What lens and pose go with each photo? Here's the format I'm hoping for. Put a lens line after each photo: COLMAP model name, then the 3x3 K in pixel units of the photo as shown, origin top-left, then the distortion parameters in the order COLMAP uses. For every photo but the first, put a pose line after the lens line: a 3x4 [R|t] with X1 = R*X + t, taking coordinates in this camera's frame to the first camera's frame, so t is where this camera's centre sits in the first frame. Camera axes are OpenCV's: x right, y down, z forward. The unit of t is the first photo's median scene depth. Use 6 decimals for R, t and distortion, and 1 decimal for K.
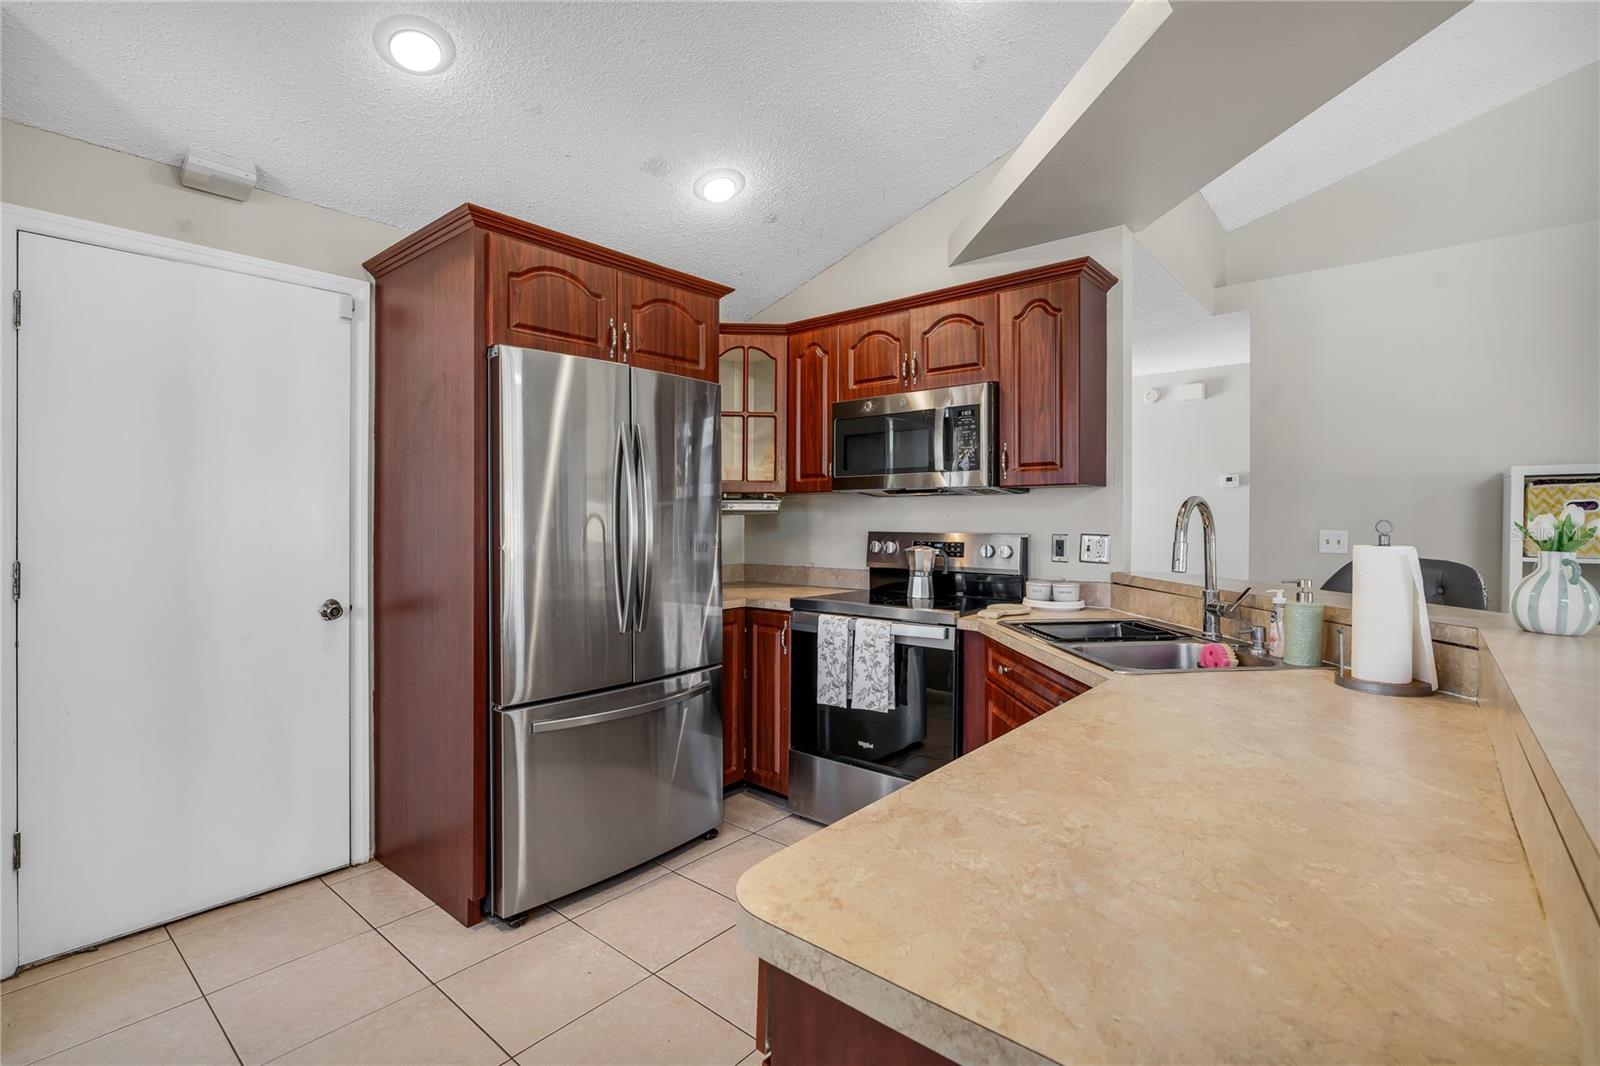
lens RADIAL K [[726.4, 0, 806.7], [0, 726.4, 523.7], [0, 0, 1]] dist [-0.003598, -0.000060]
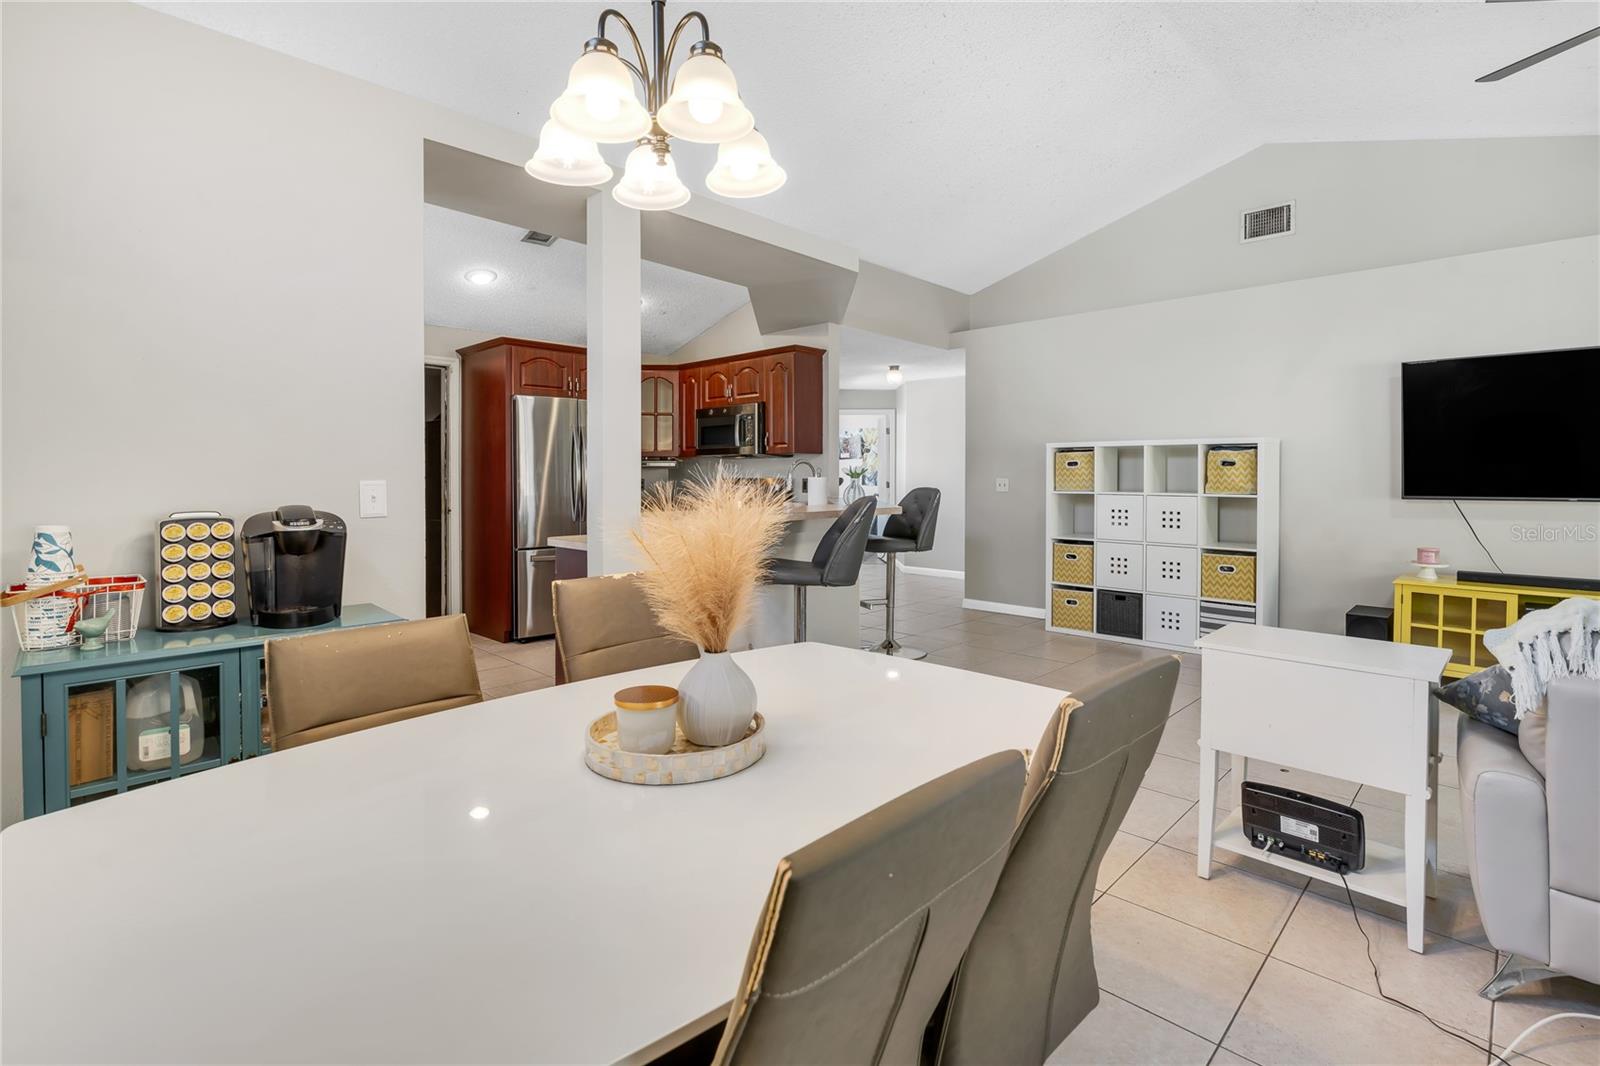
lens RADIAL K [[728.2, 0, 830.7], [0, 728.2, 493.5], [0, 0, 1]] dist [-0.000751, 0.000004]
pose [[0.999408, 0.002624, -0.034312, 0.512299], [-0.002111, 0.999885, 0.014994, 0.026834], [0.034347, -0.014913, 0.999299, -1.007450]]
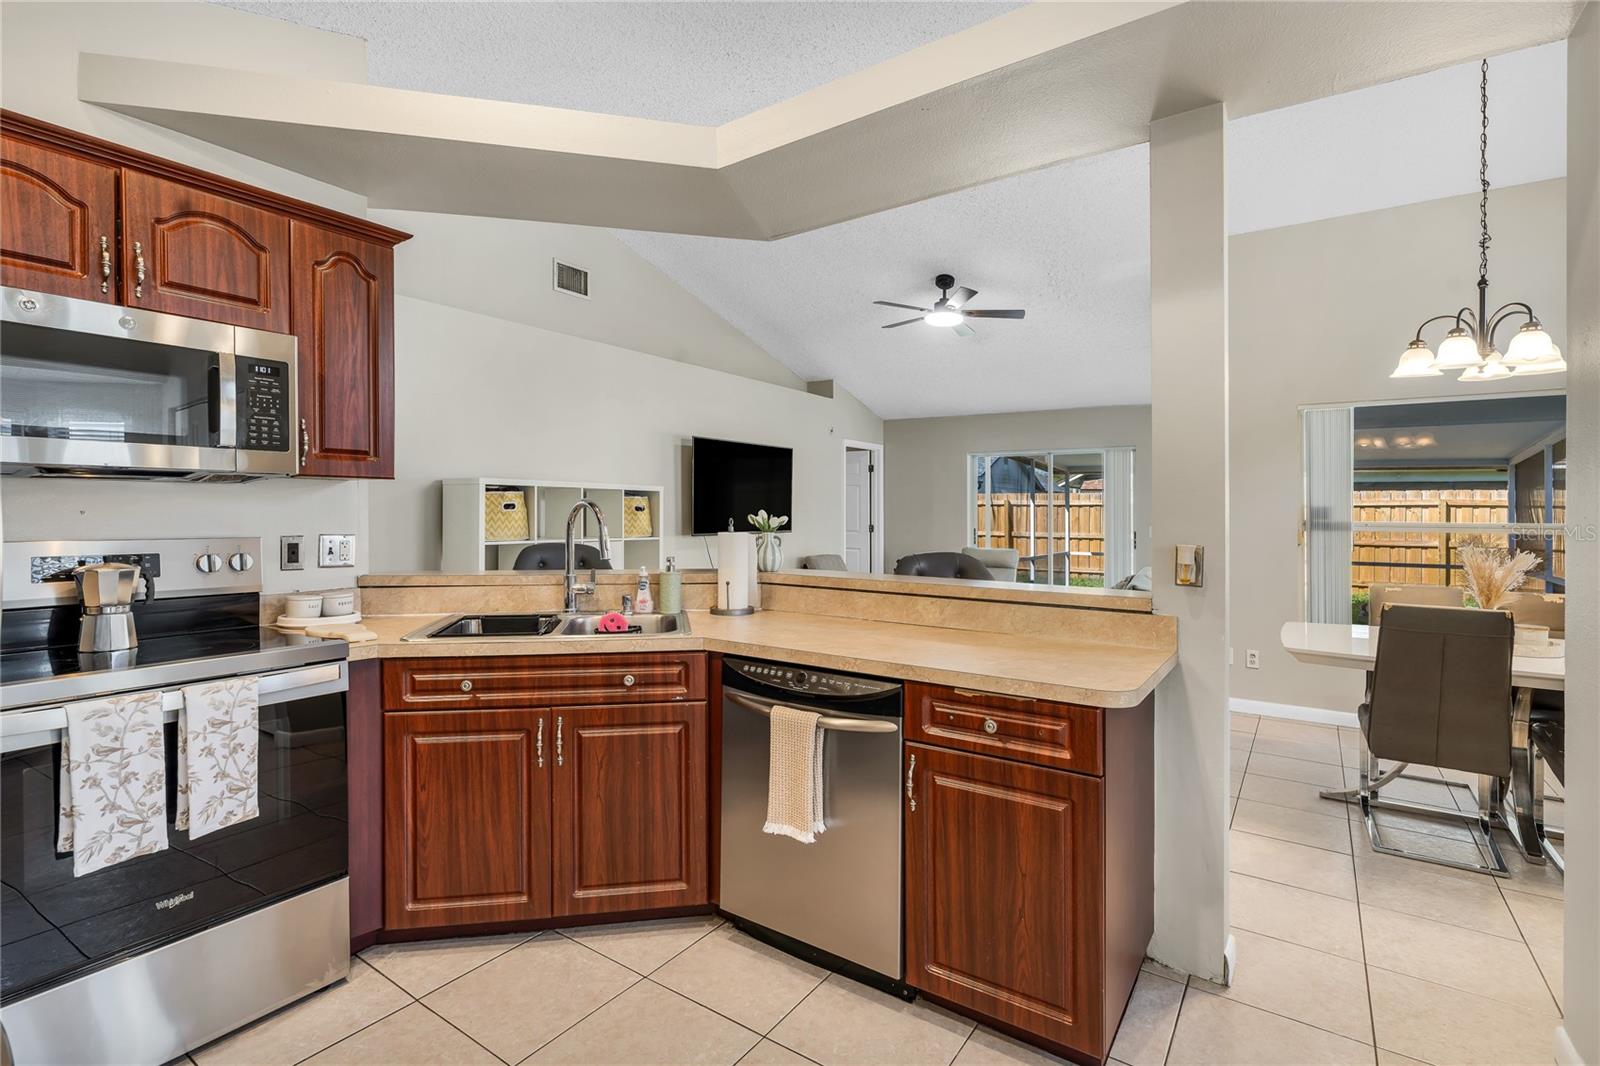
lens RADIAL K [[744.8, 0, 801.7], [0, 744.8, 521.2], [0, 0, 1]] dist [-0.000501, 0.000351]
pose [[-0.083315, -0.010906, 0.996464, -0.563680], [0.004111, 0.999928, 0.011288, -0.009518], [-0.996515, 0.005037, -0.083264, 0.540176]]
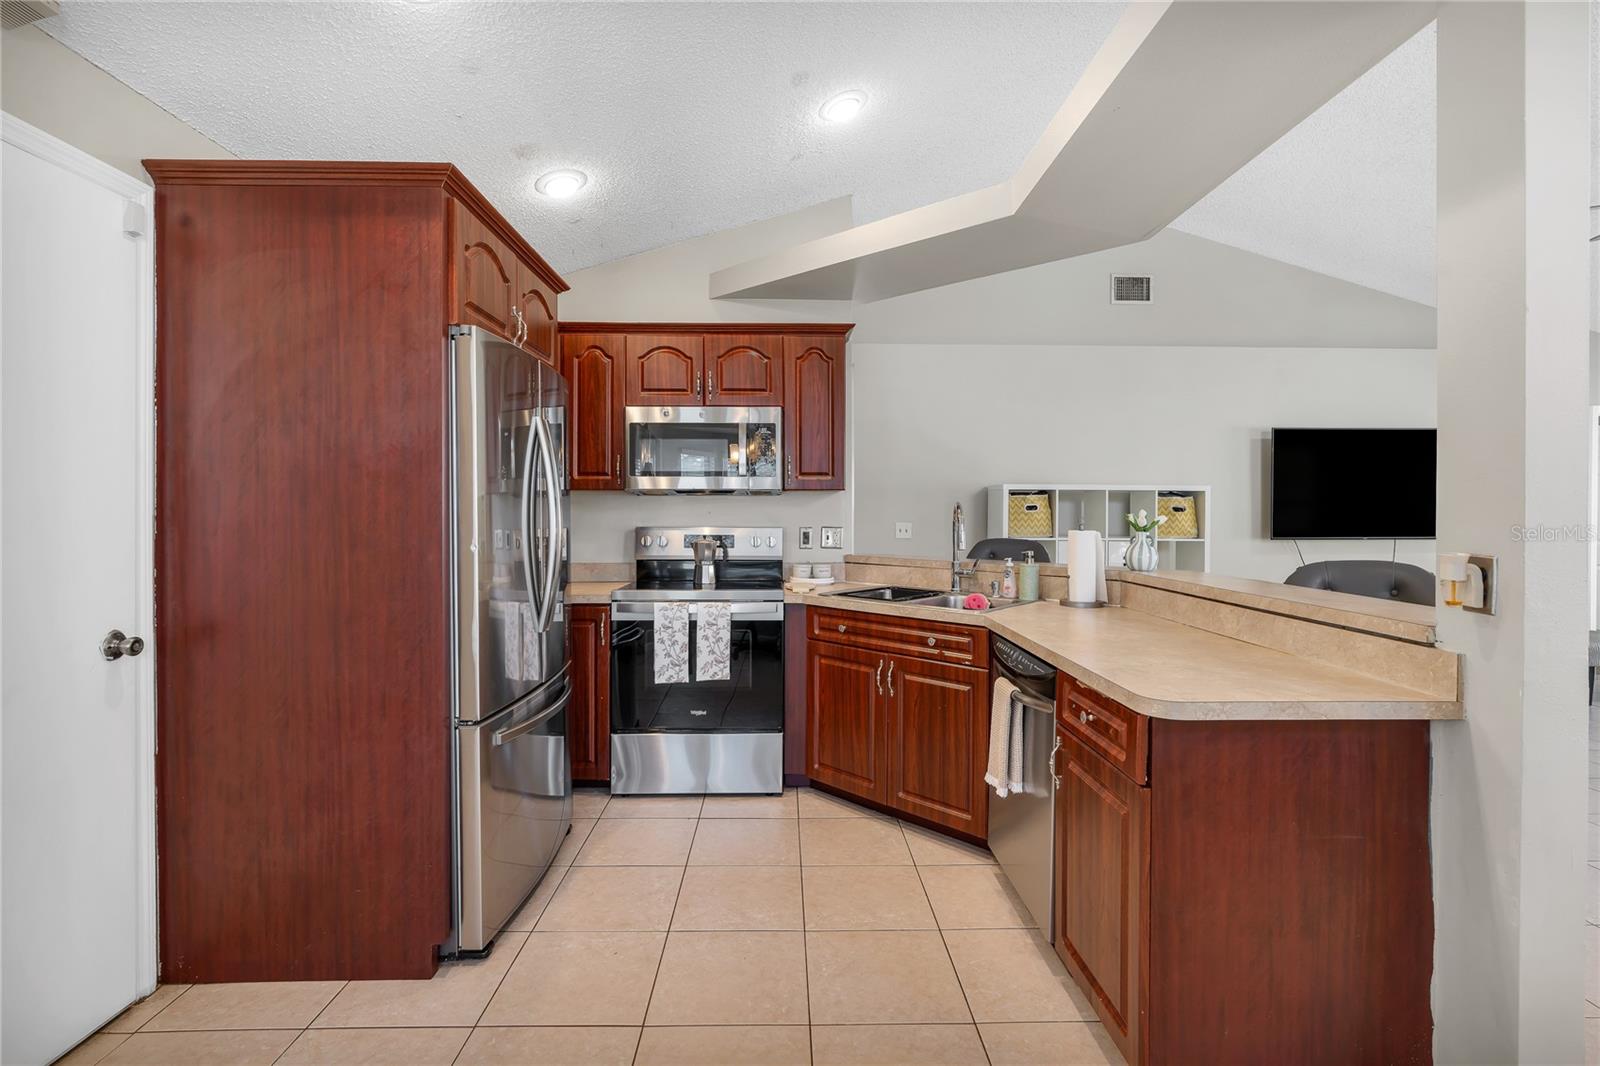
lens RADIAL K [[730.2, 0, 798.3], [0, 730.2, 521.5], [0, 0, 1]] dist [0.000306, -0.000352]
pose [[0.753835, -0.005719, 0.657039, -0.556832], [0.002767, 0.999981, 0.005530, -0.003522], [-0.657058, -0.002351, 0.753837, 0.027061]]
